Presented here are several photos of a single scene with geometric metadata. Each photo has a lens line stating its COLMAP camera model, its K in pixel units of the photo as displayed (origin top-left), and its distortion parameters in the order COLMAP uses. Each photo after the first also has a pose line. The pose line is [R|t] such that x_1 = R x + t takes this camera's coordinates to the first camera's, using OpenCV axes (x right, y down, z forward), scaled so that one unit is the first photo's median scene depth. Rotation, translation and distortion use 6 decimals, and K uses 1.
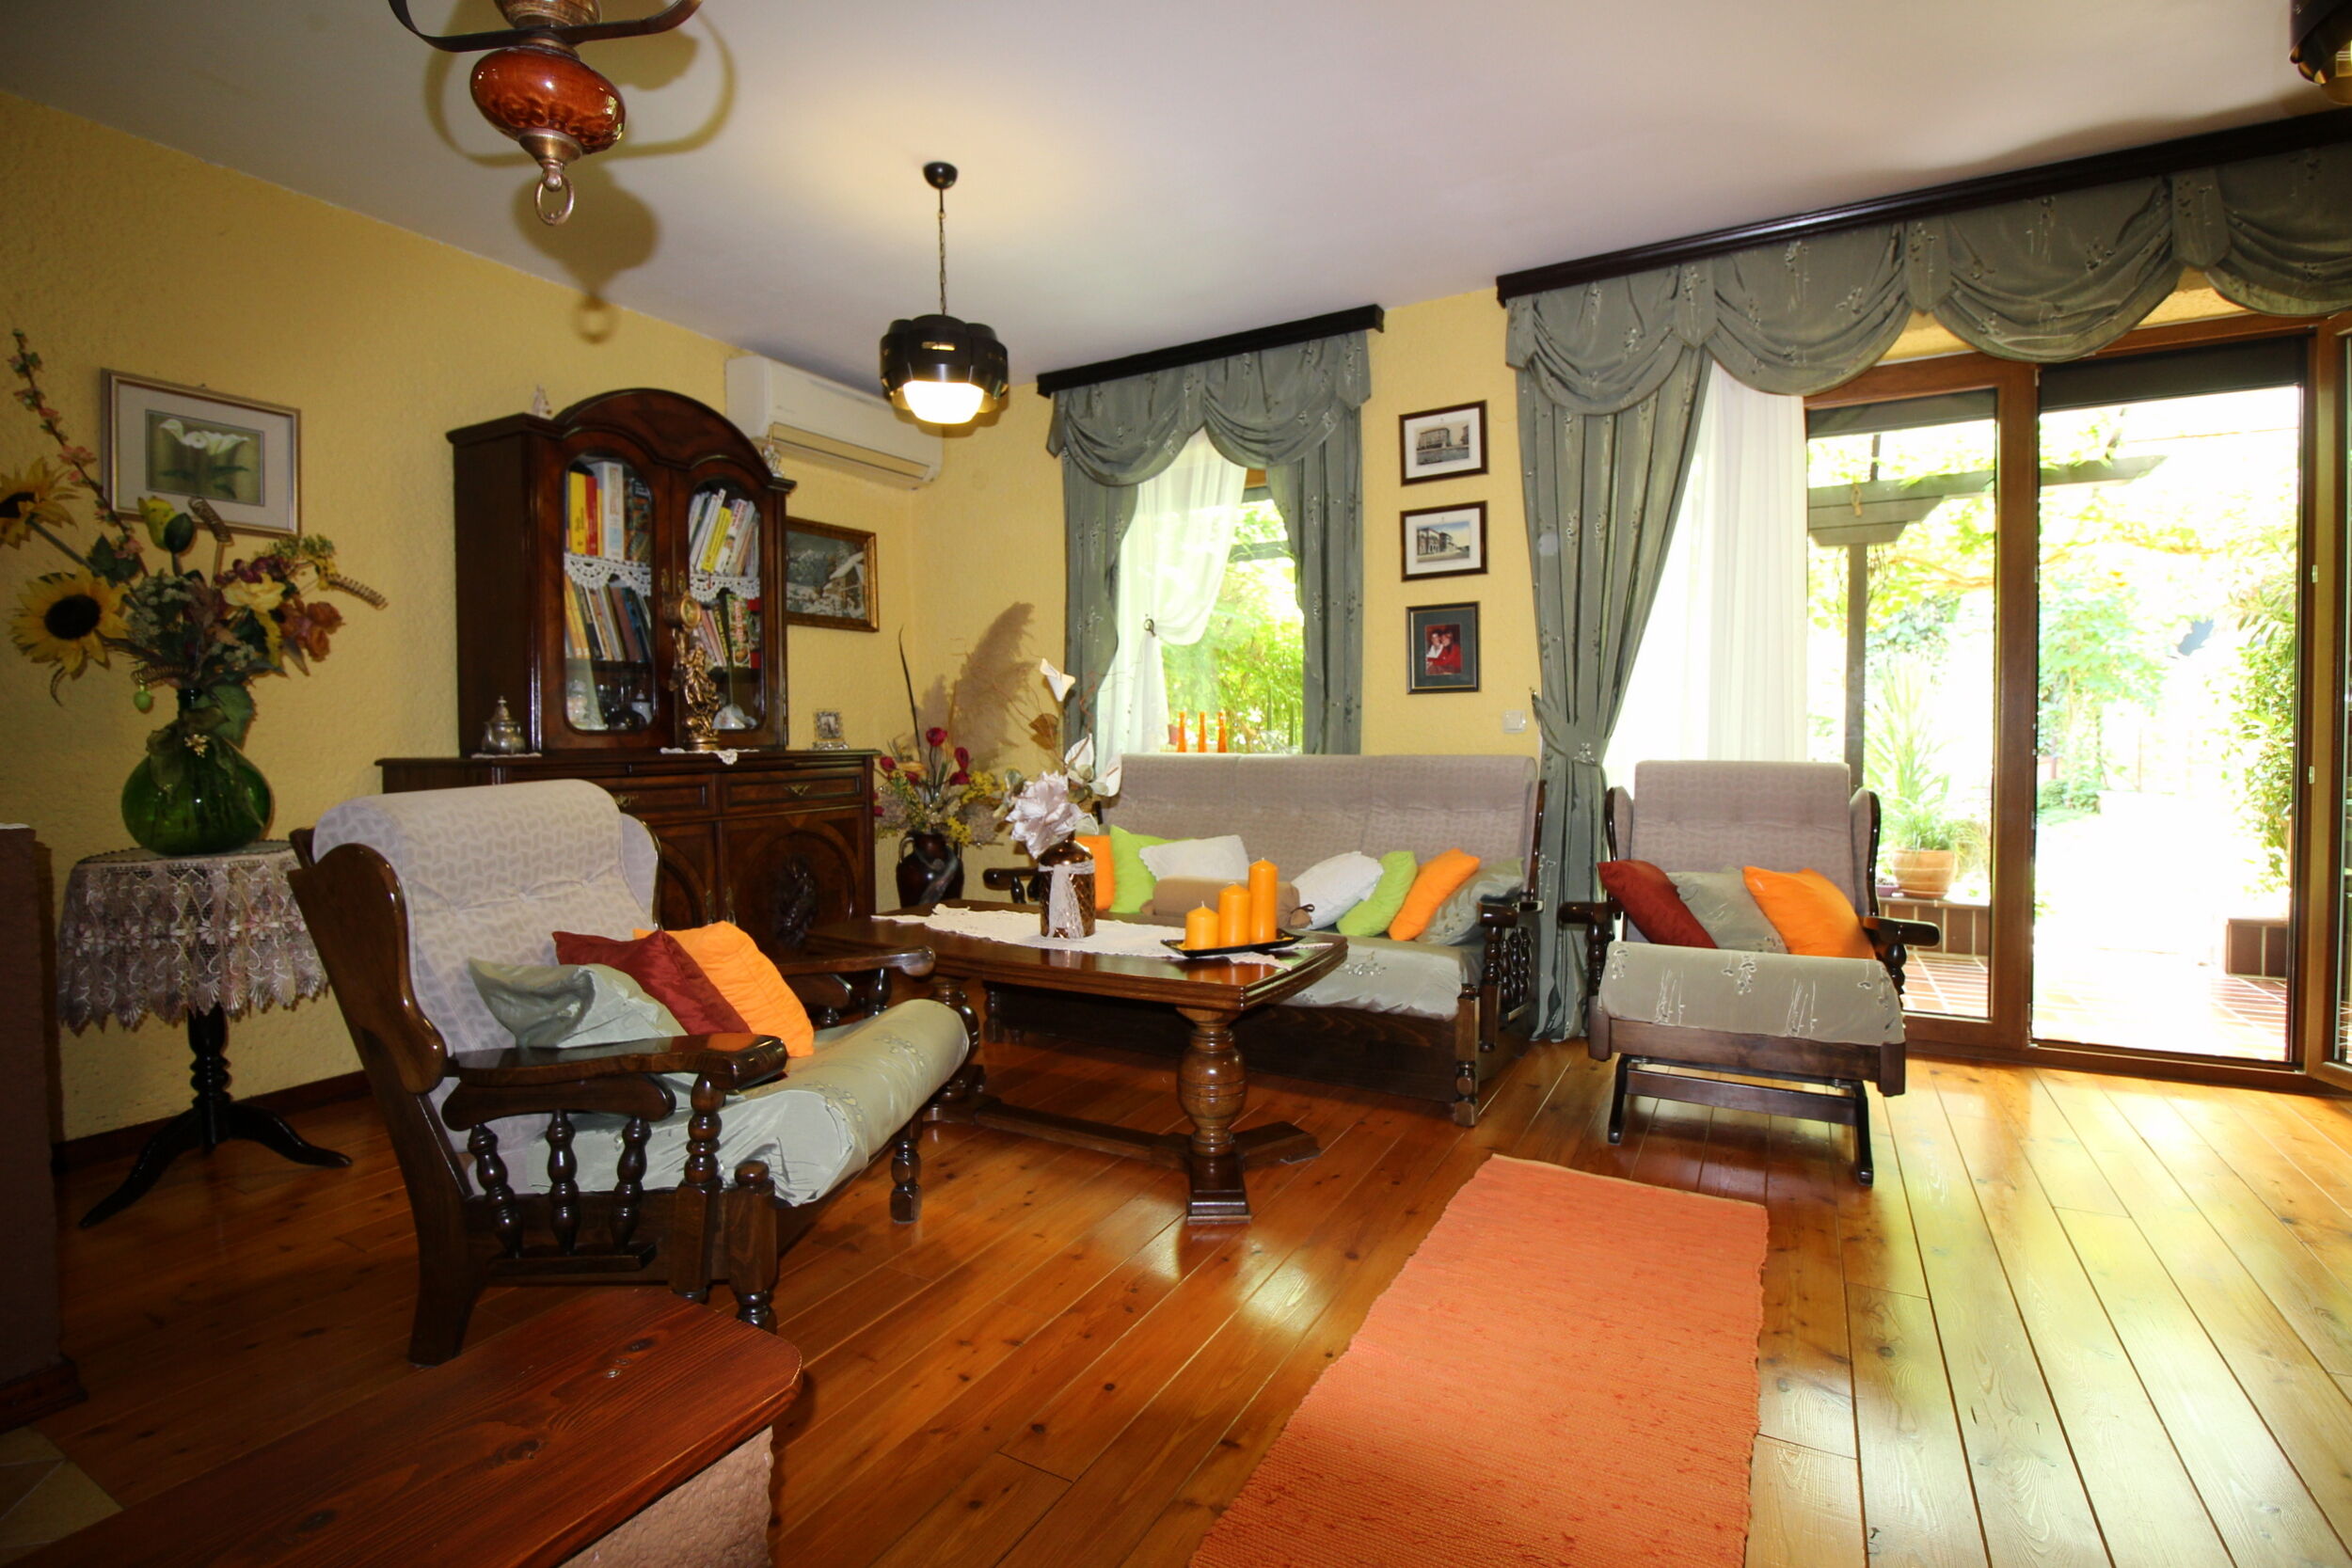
lens RADIAL K [[1127.1, 0, 1150.0], [0, 1127.1, 775.0], [0, 0, 1]] dist [-0.005330, -0.005850]
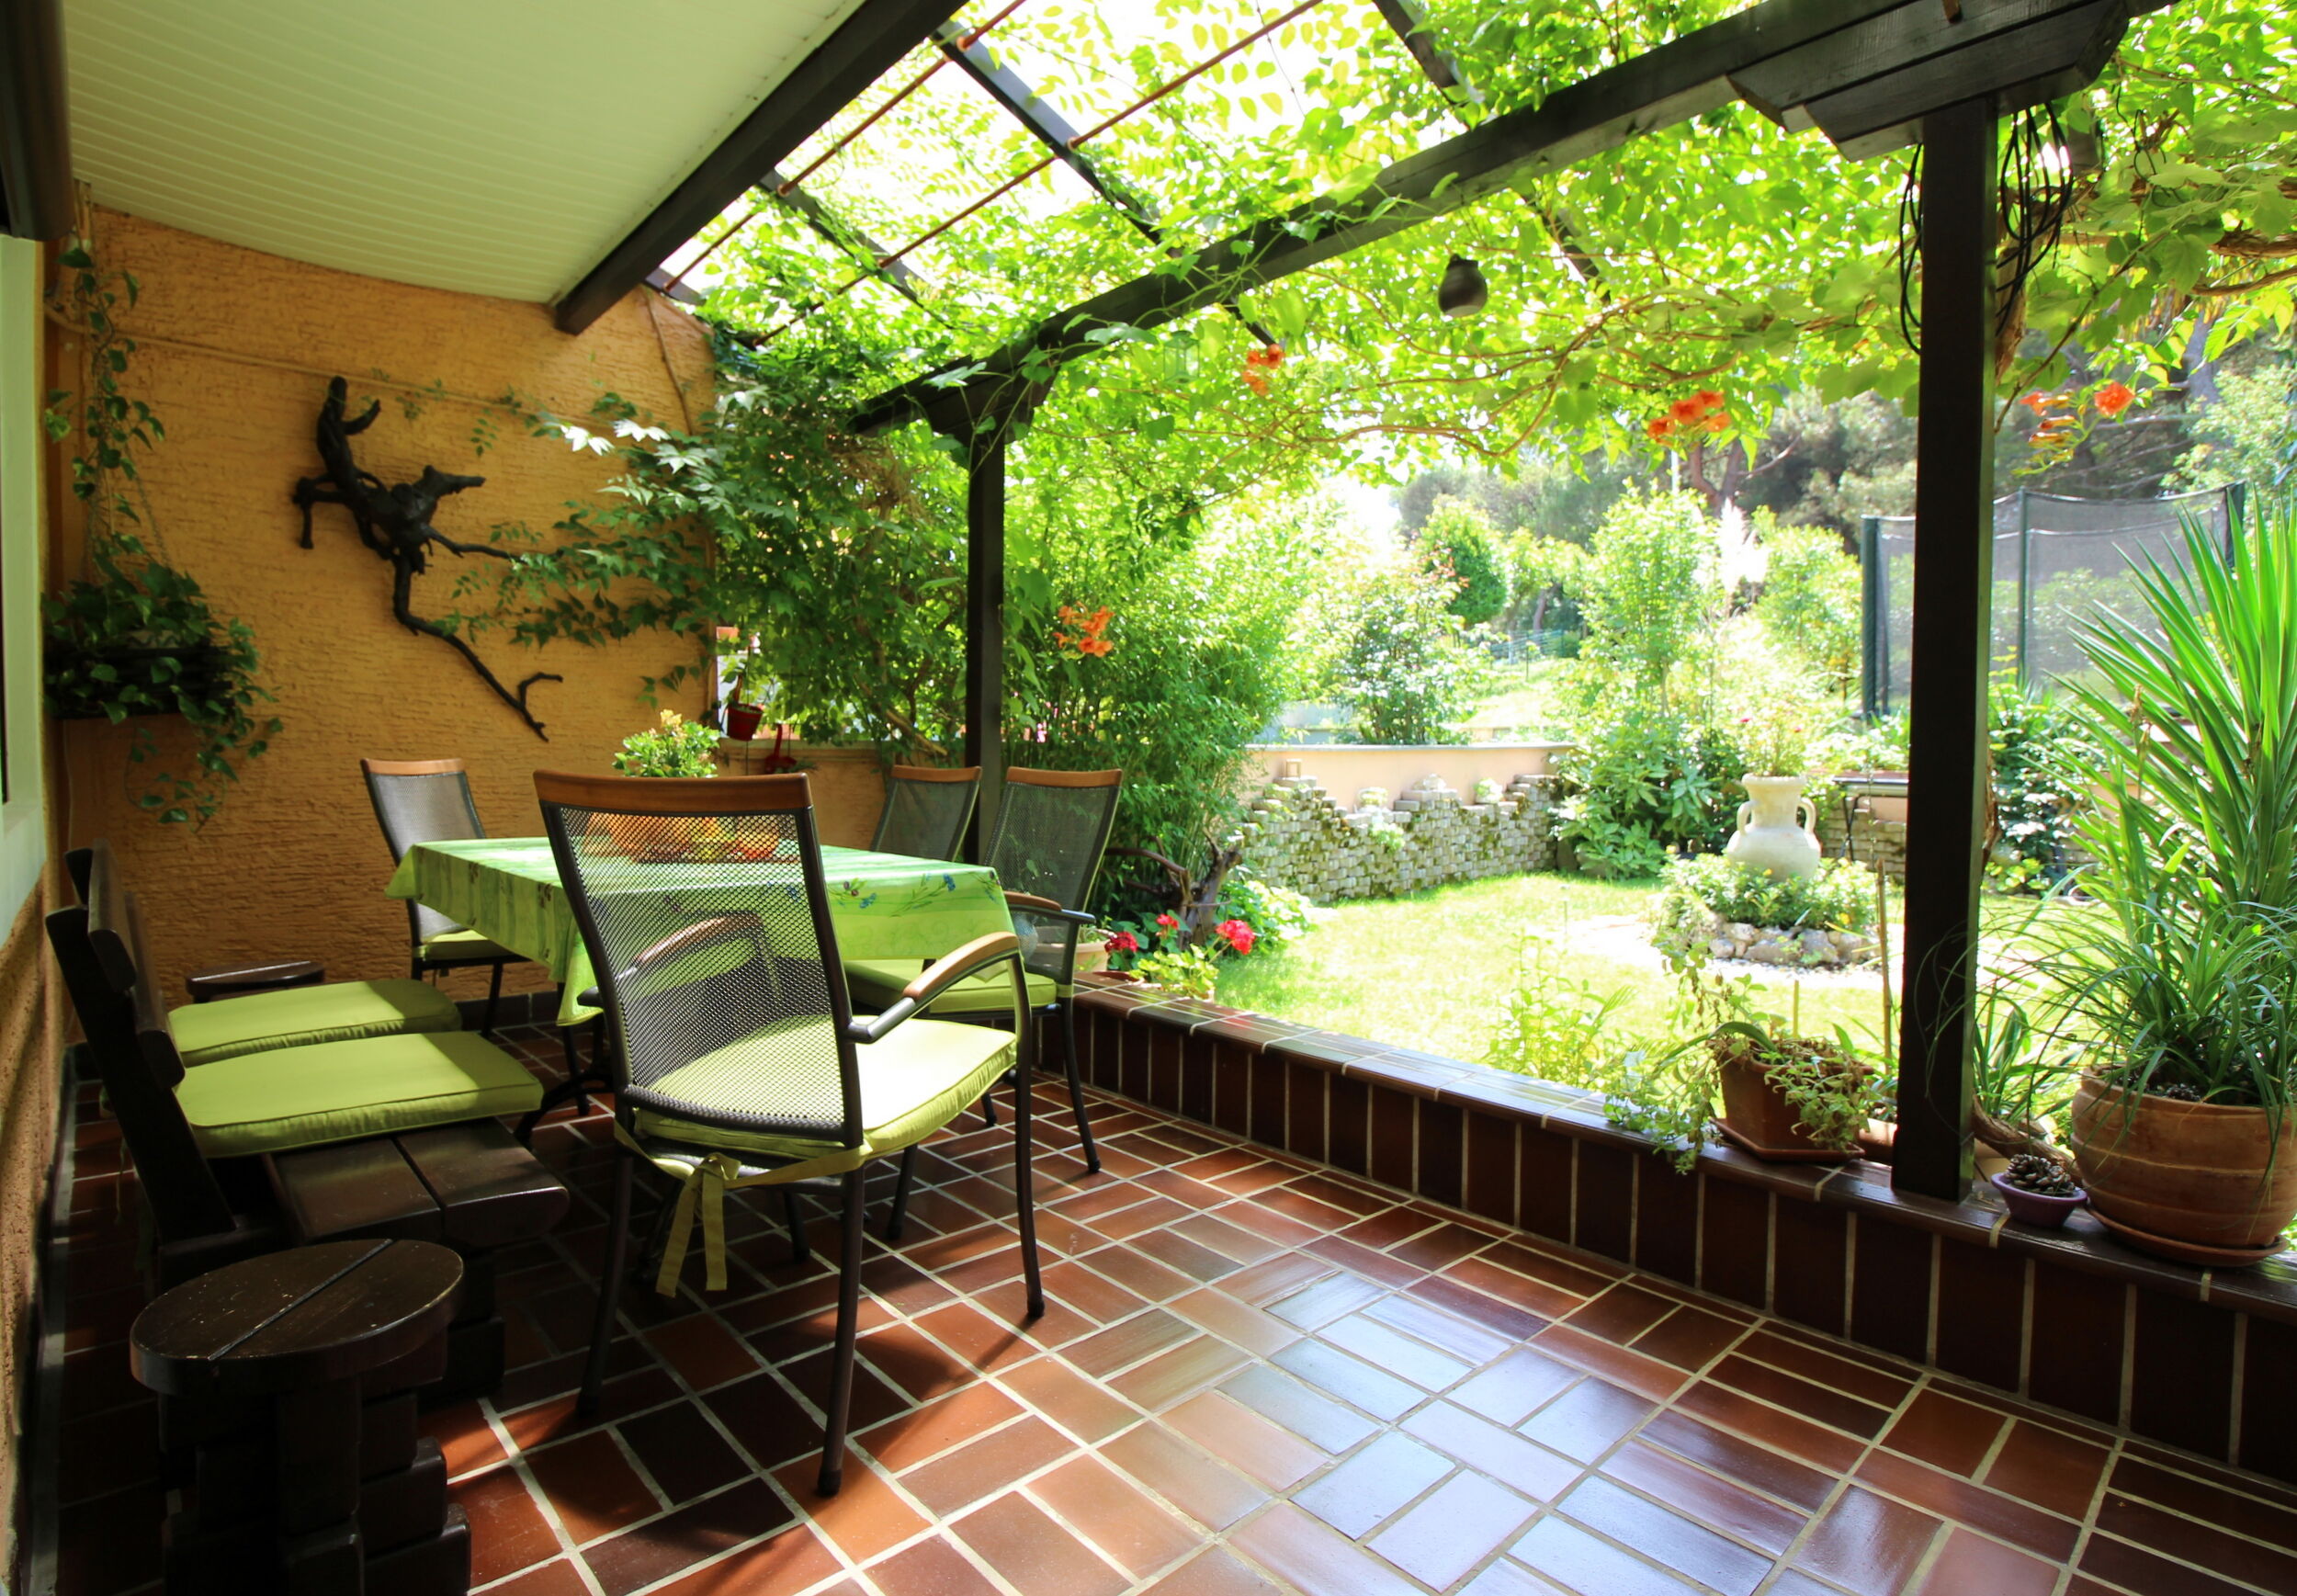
lens RADIAL K [[1070.3, 0, 1137.0], [0, 1070.3, 798.3], [0, 0, 1]] dist [-0.016825, -0.001957]
pose [[0.938377, 0.021749, -0.344927, 0.748016], [-0.020600, 0.999763, 0.006998, -0.008457], [0.344998, 0.000539, 0.938603, 0.921841]]
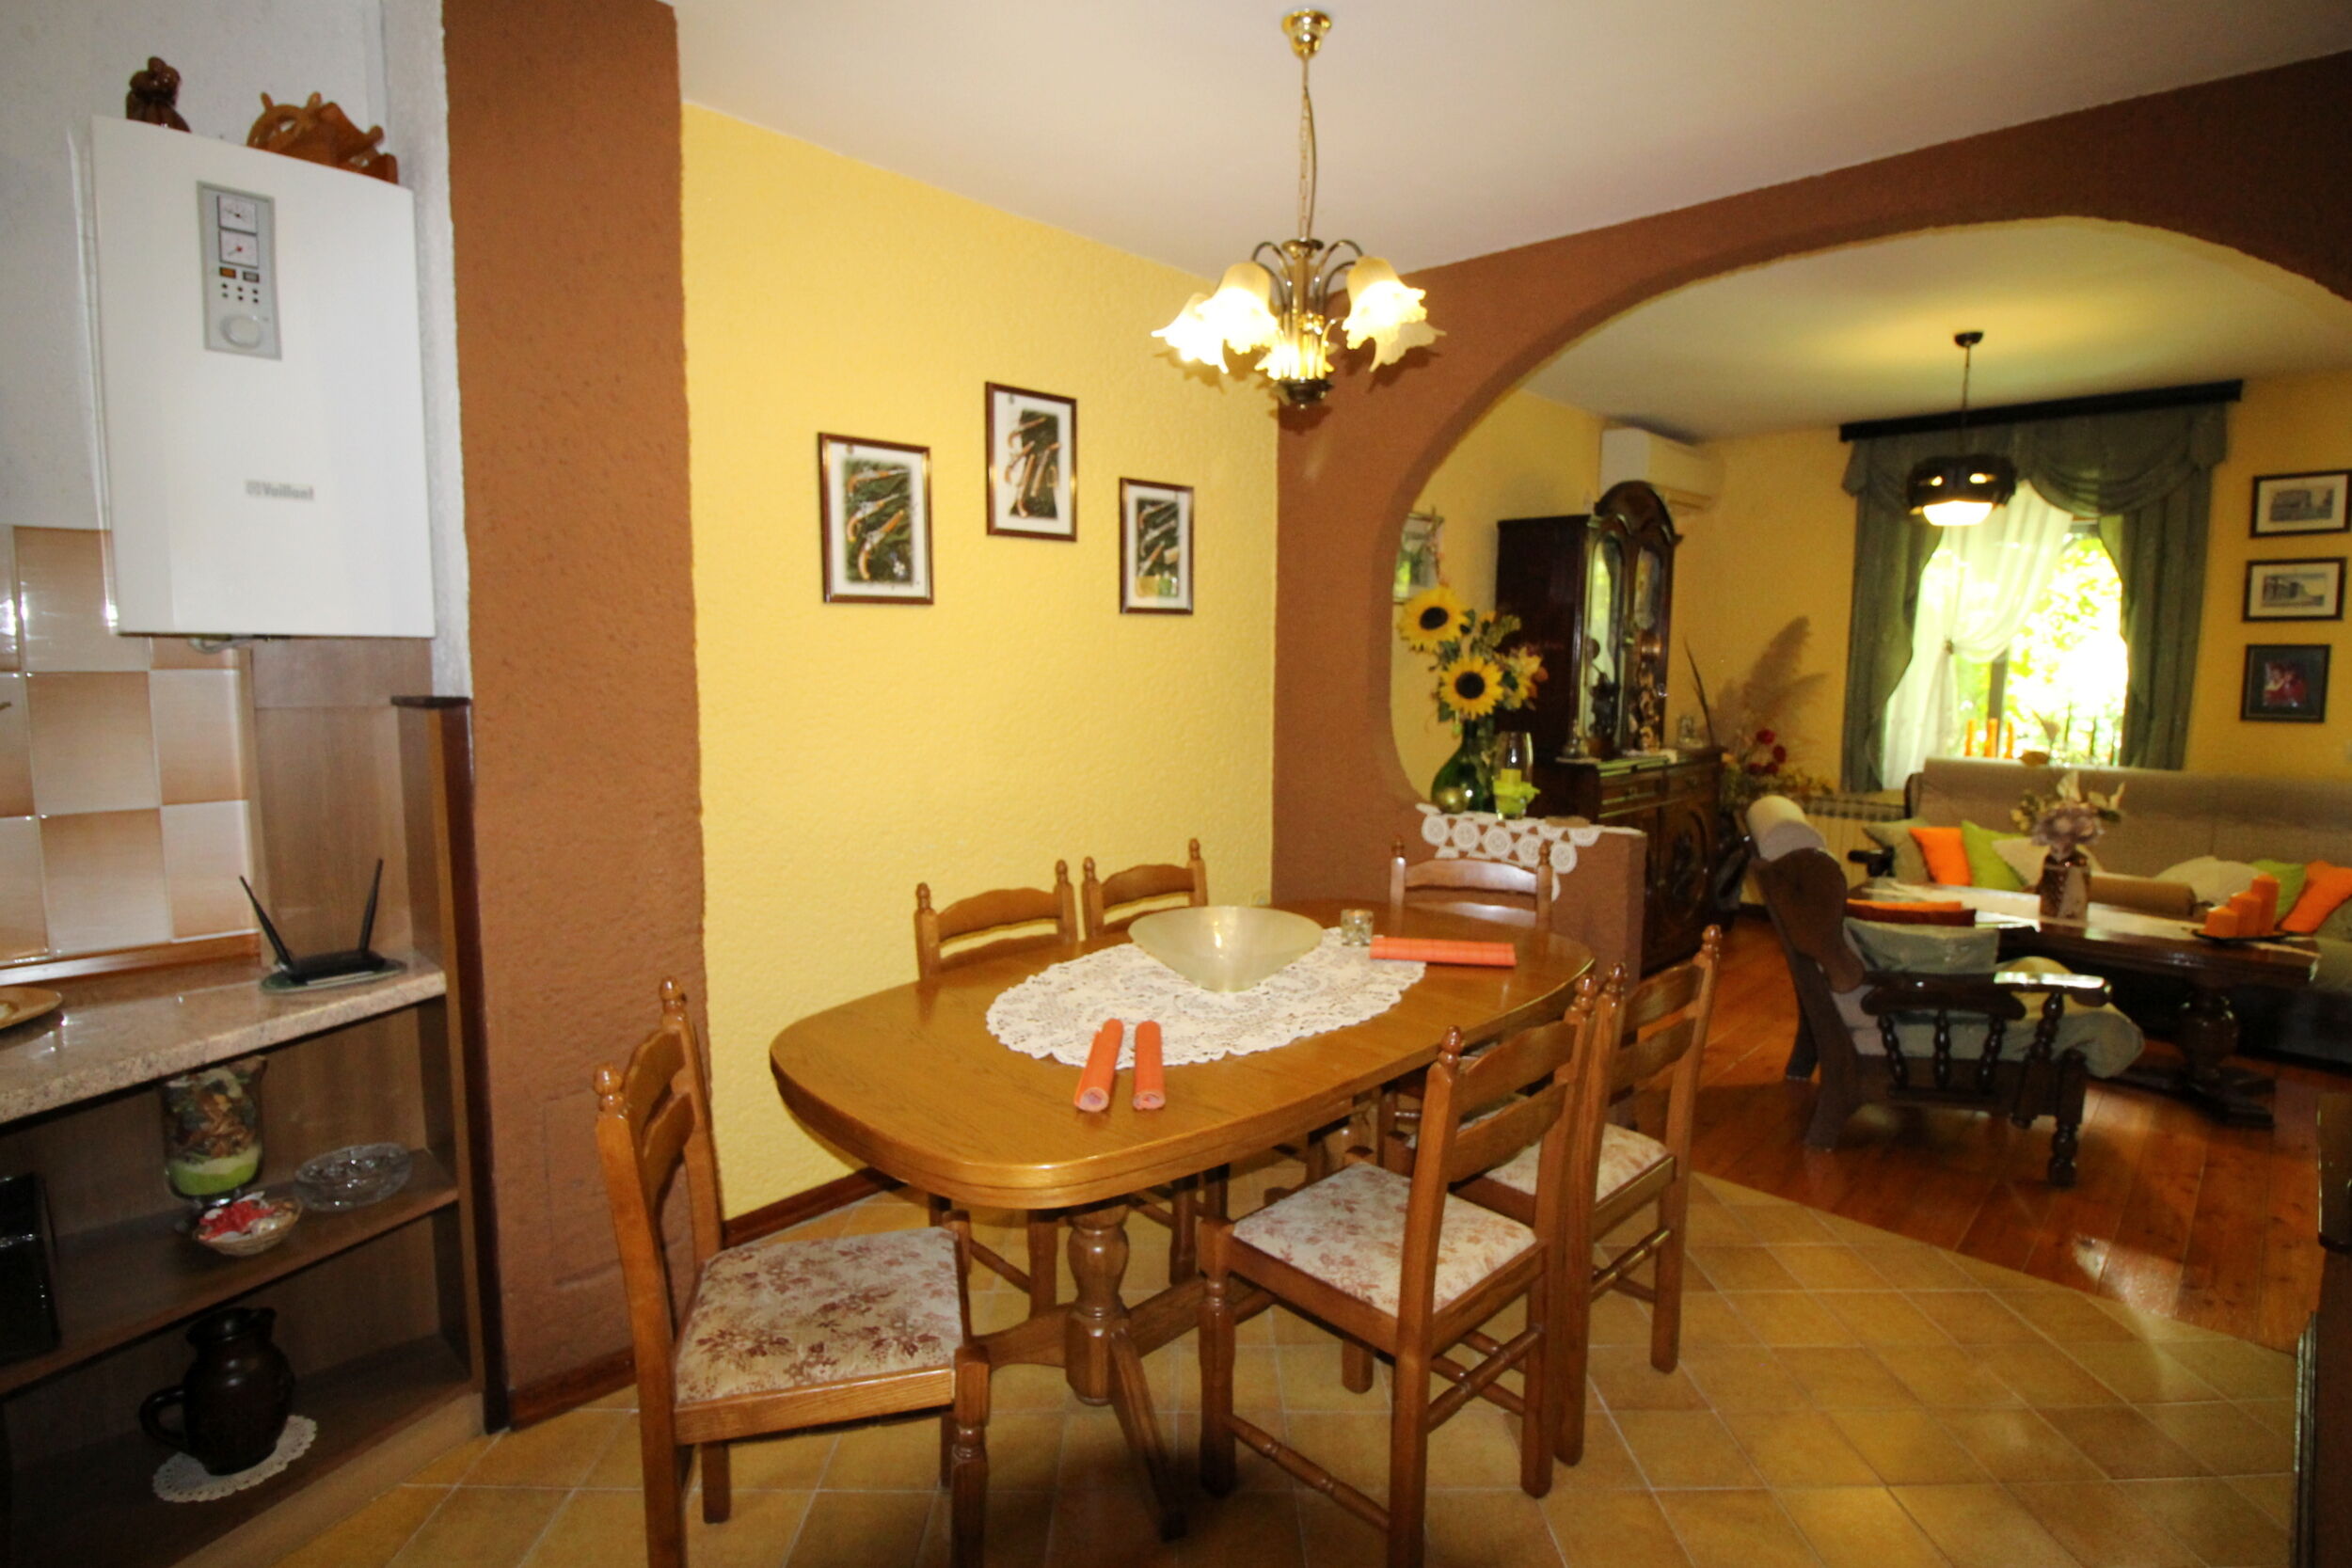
lens RADIAL K [[1127.1, 0, 1187.7], [0, 1127.1, 786.7], [0, 0, 1]] dist [-0.005330, -0.005850]
pose [[0.962997, 0.049833, -0.264866, -0.528195], [-0.029284, 0.996286, 0.080977, -0.067323], [0.267918, -0.070225, 0.960879, -0.421359]]
